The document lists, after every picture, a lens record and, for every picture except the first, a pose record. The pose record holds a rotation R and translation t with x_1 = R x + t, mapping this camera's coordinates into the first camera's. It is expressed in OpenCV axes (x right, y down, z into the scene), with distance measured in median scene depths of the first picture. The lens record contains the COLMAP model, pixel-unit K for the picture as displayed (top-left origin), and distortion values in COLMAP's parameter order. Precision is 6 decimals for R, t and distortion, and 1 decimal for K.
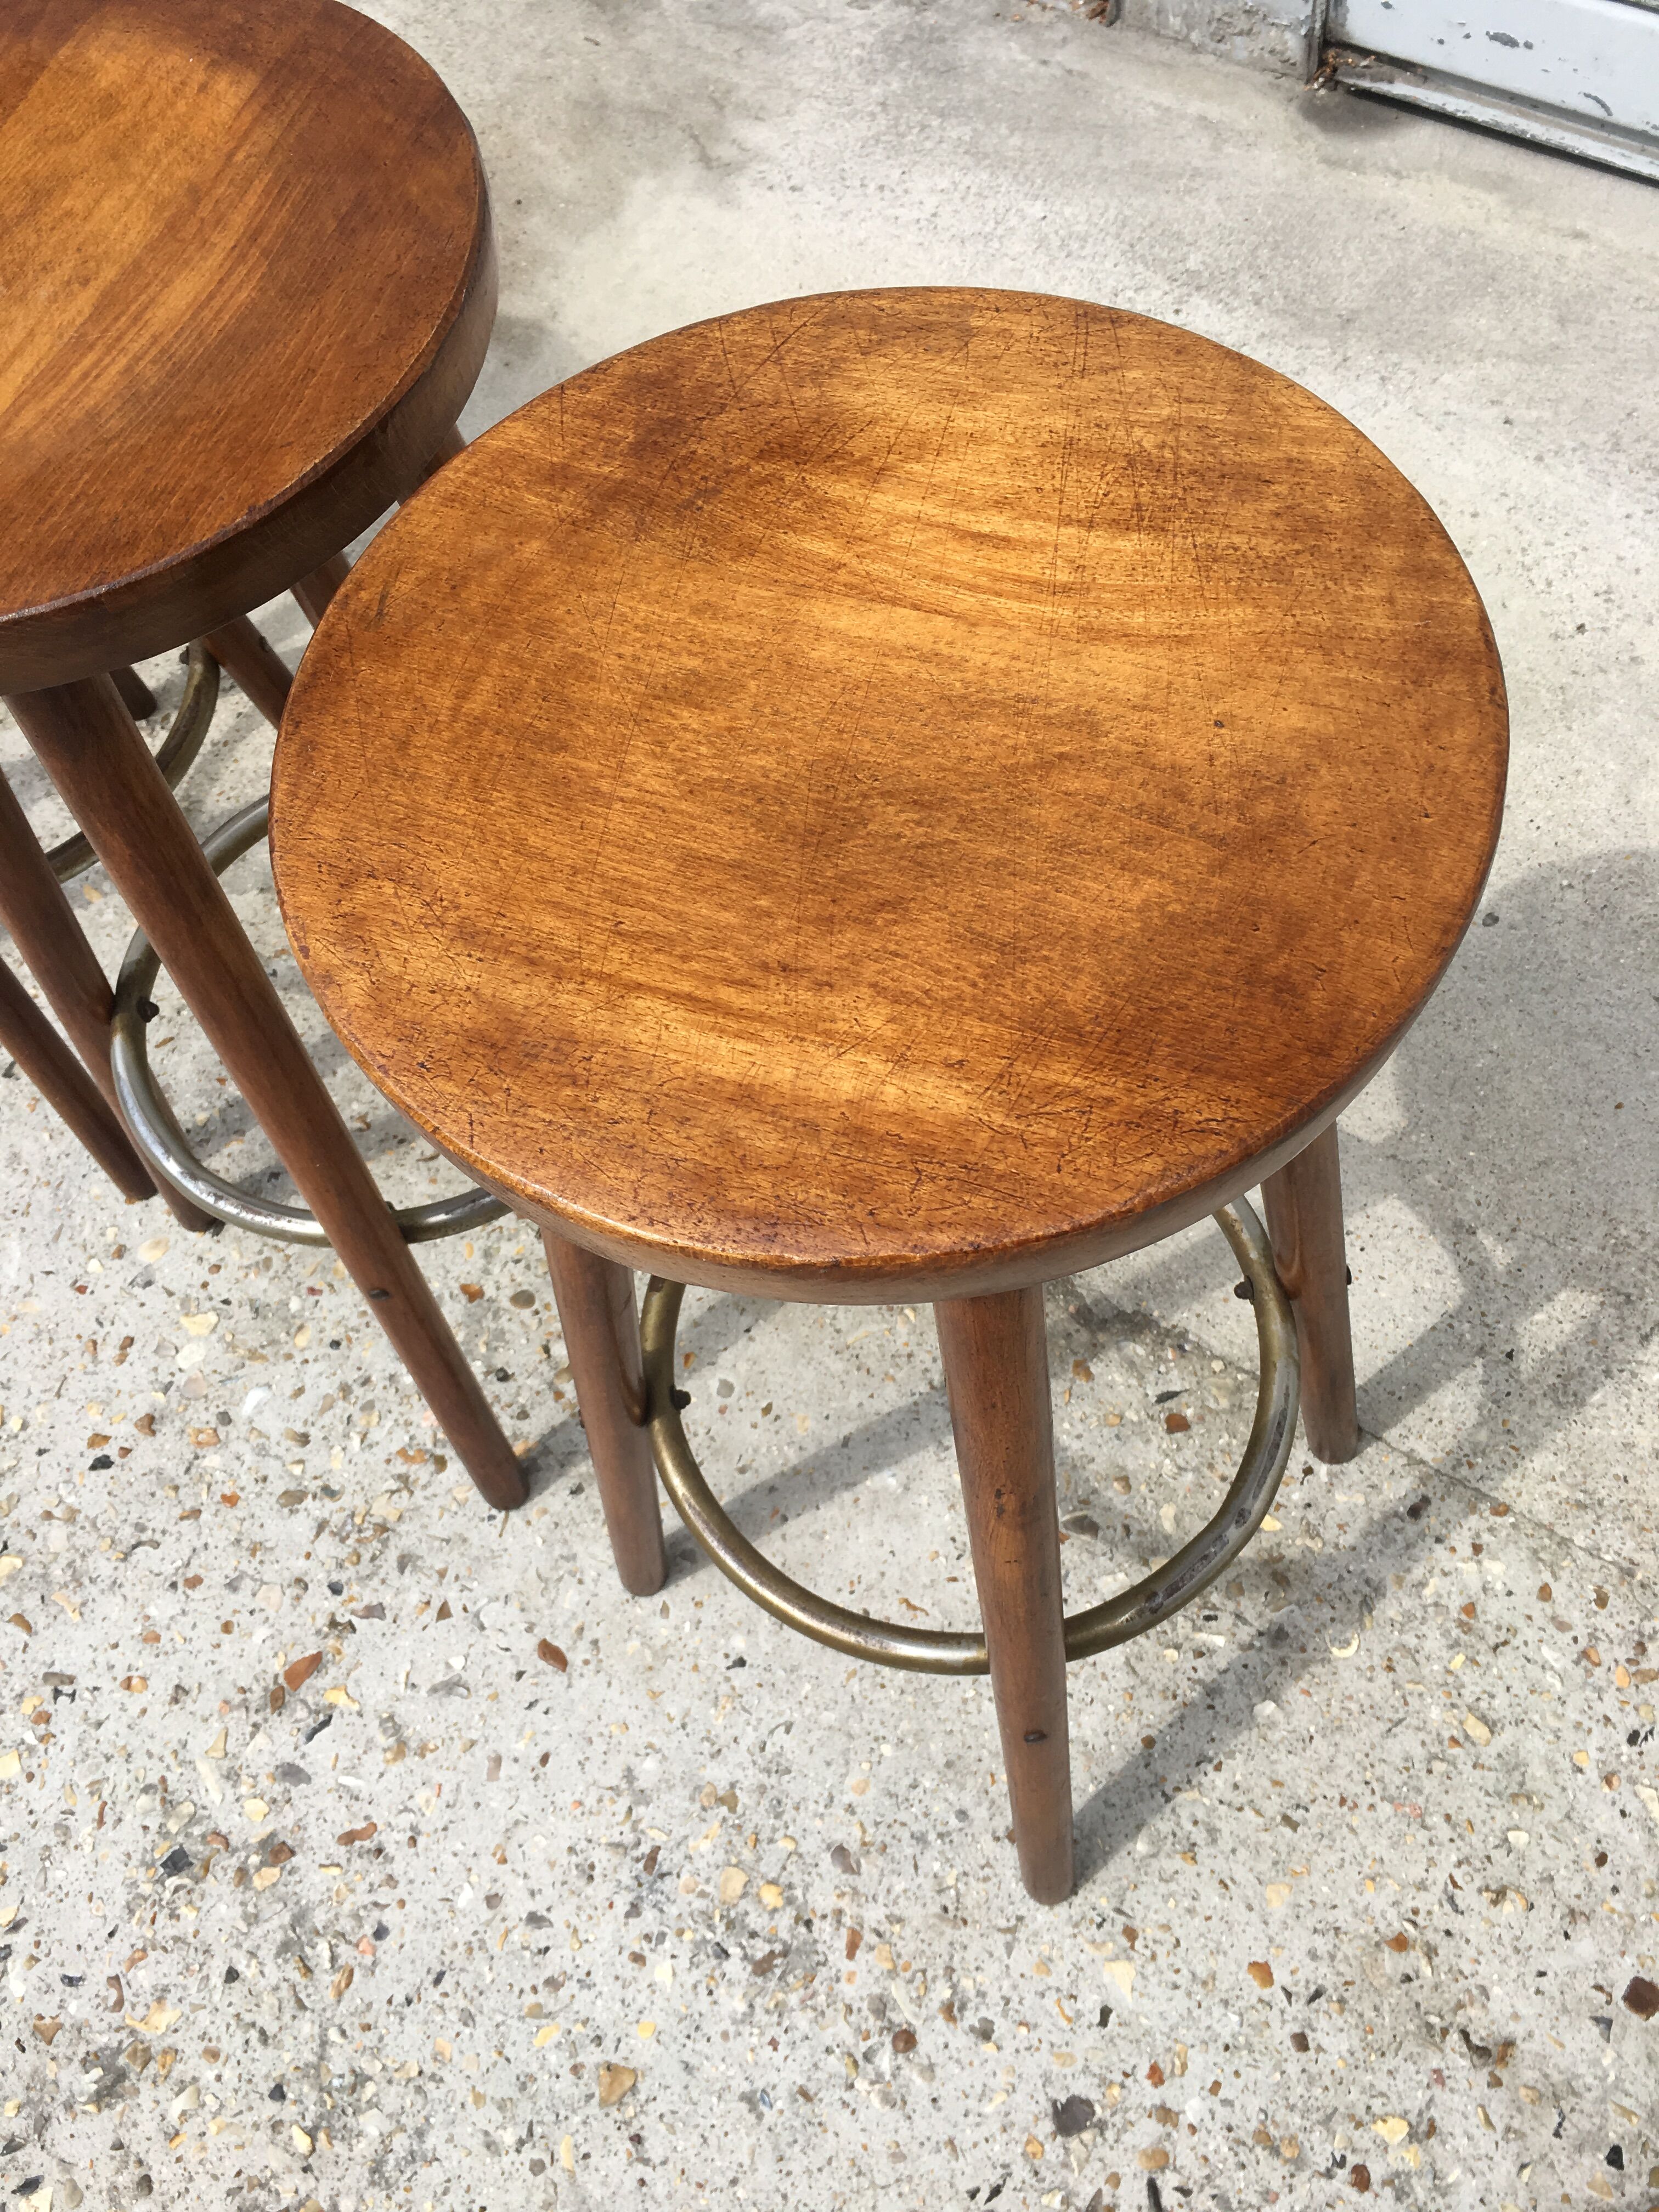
lens RADIAL K [[1882.6, 0, 826.6], [0, 1882.6, 1098.1], [0, 0, 1]] dist [0.093065, -0.137317]
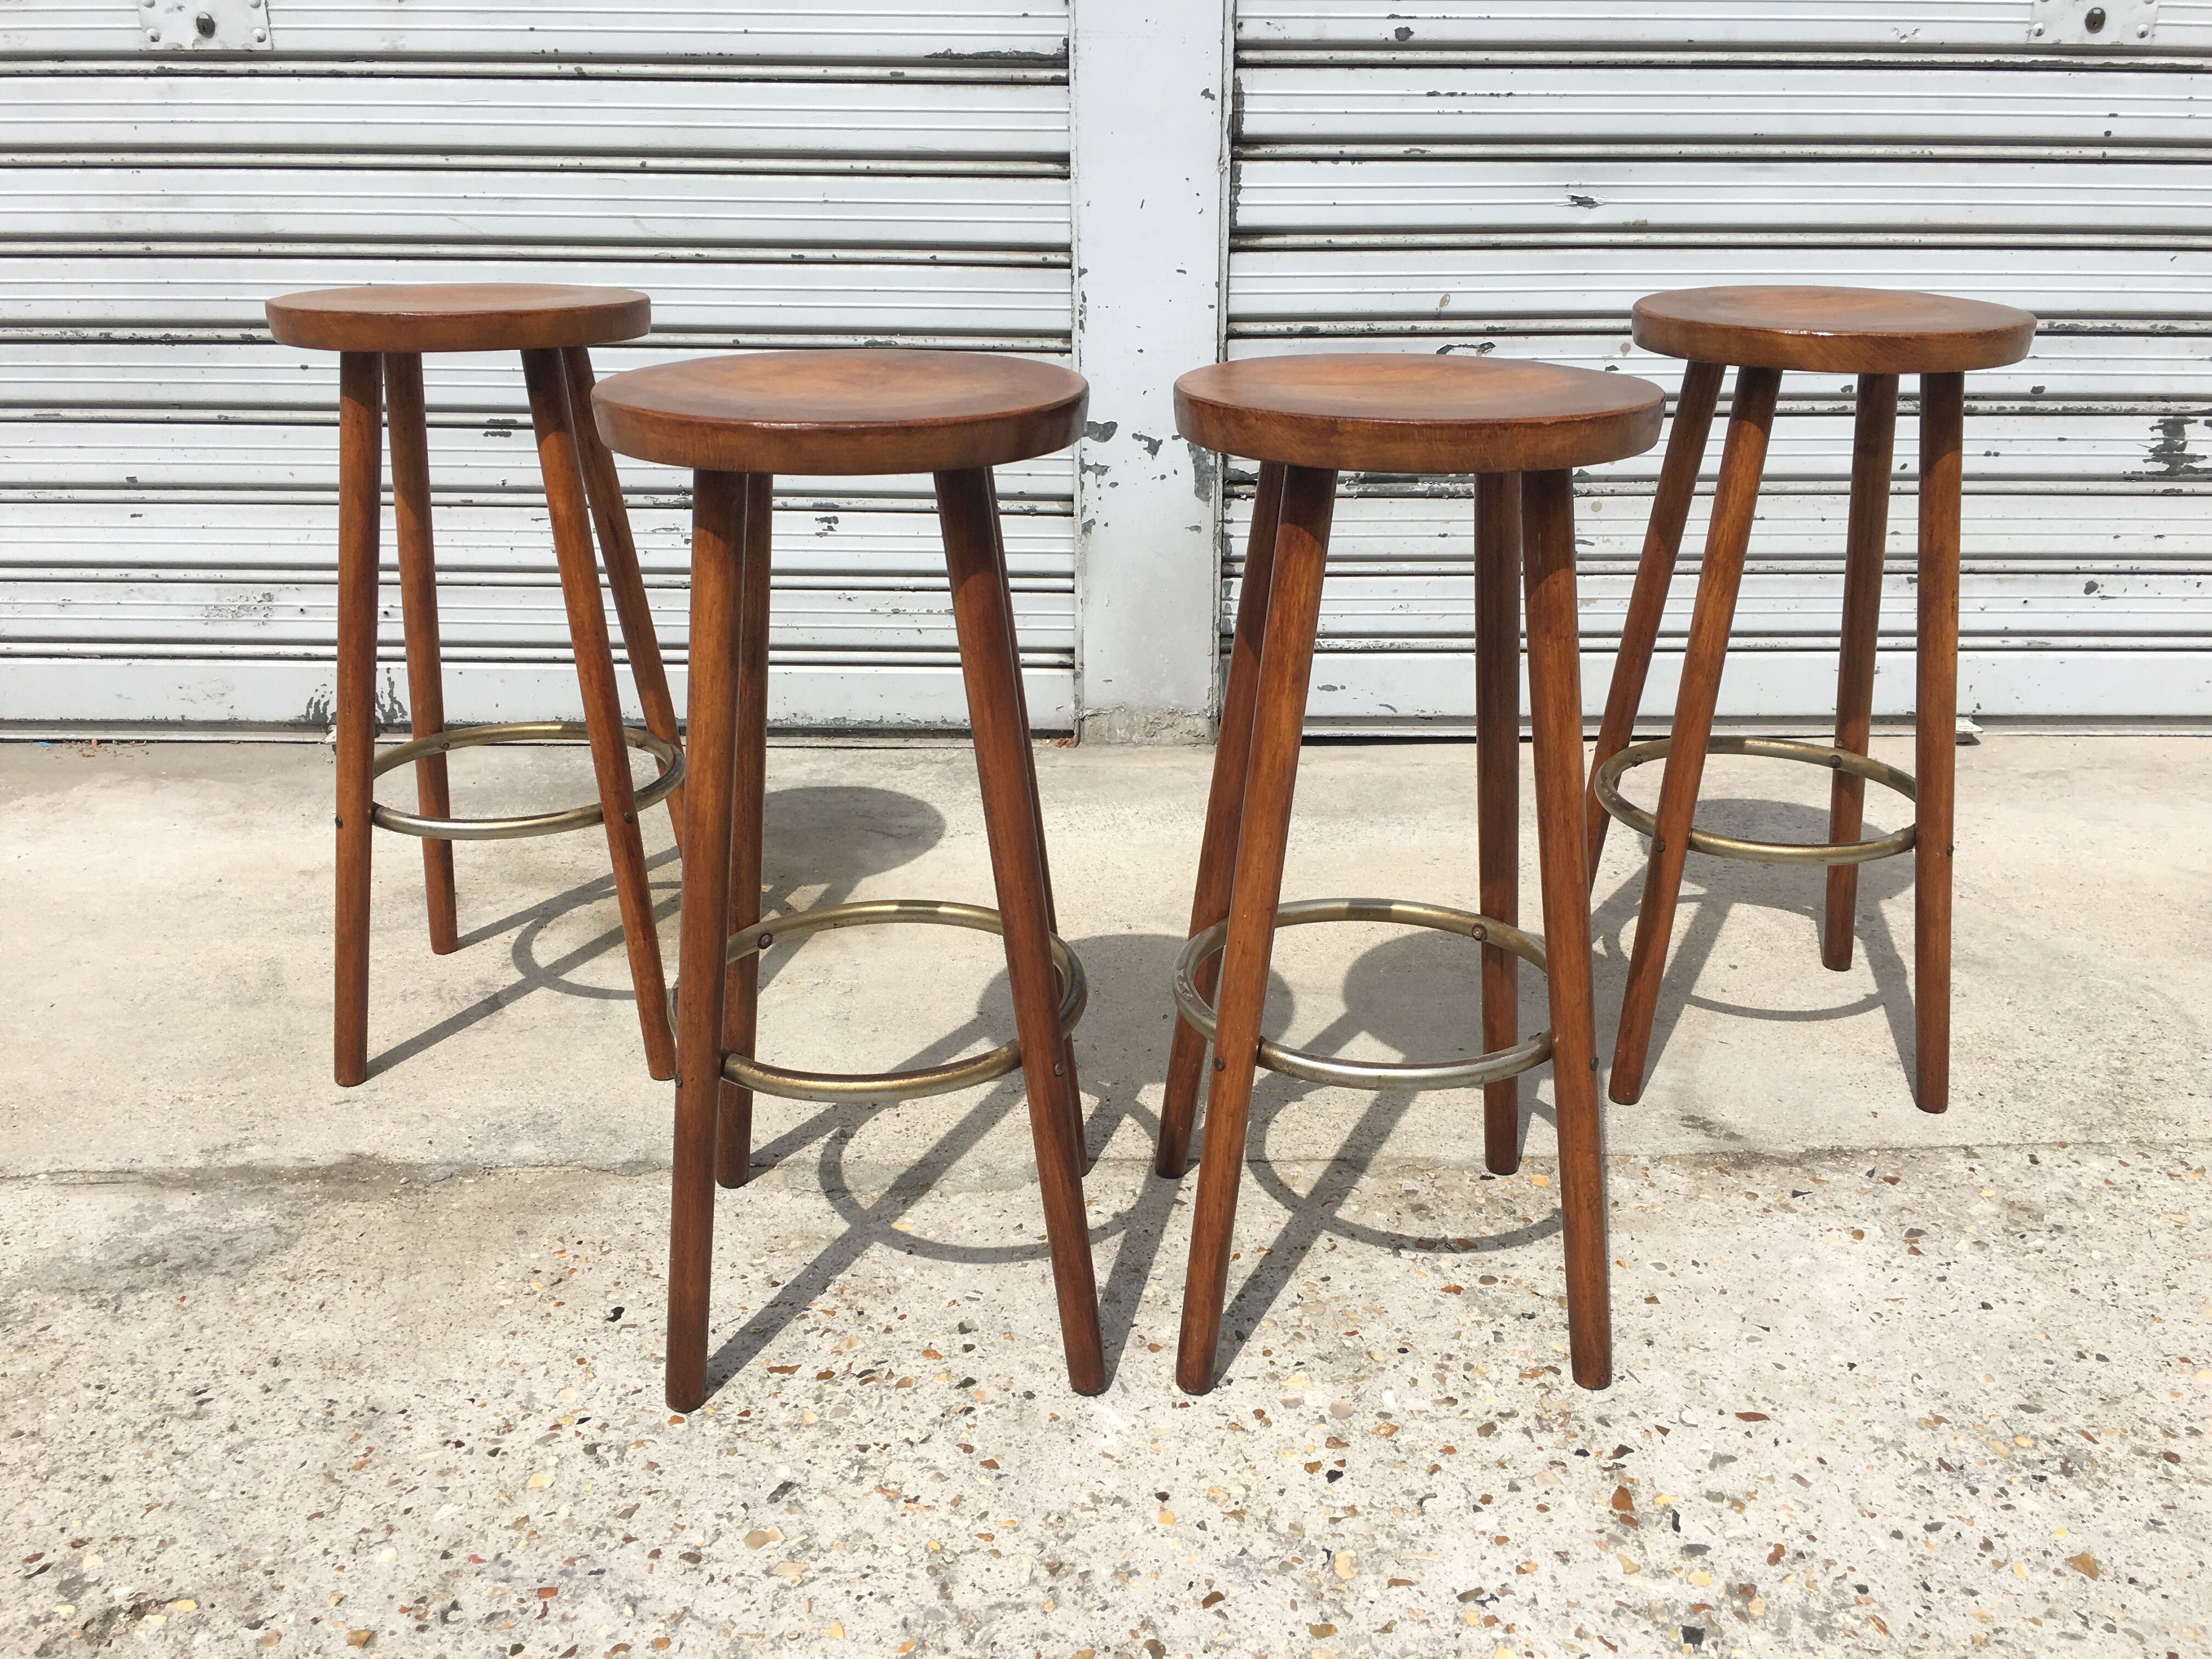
lens RADIAL K [[1882.6, 0, 1091.3], [0, 1882.6, 843.0], [0, 0, 1]] dist [0.093065, -0.137317]
pose [[0.805199, -0.118269, 0.581091, -1.238809], [0.473935, 0.717321, -0.510721, 0.482286], [-0.356426, 0.686631, 0.633638, 0.110256]]
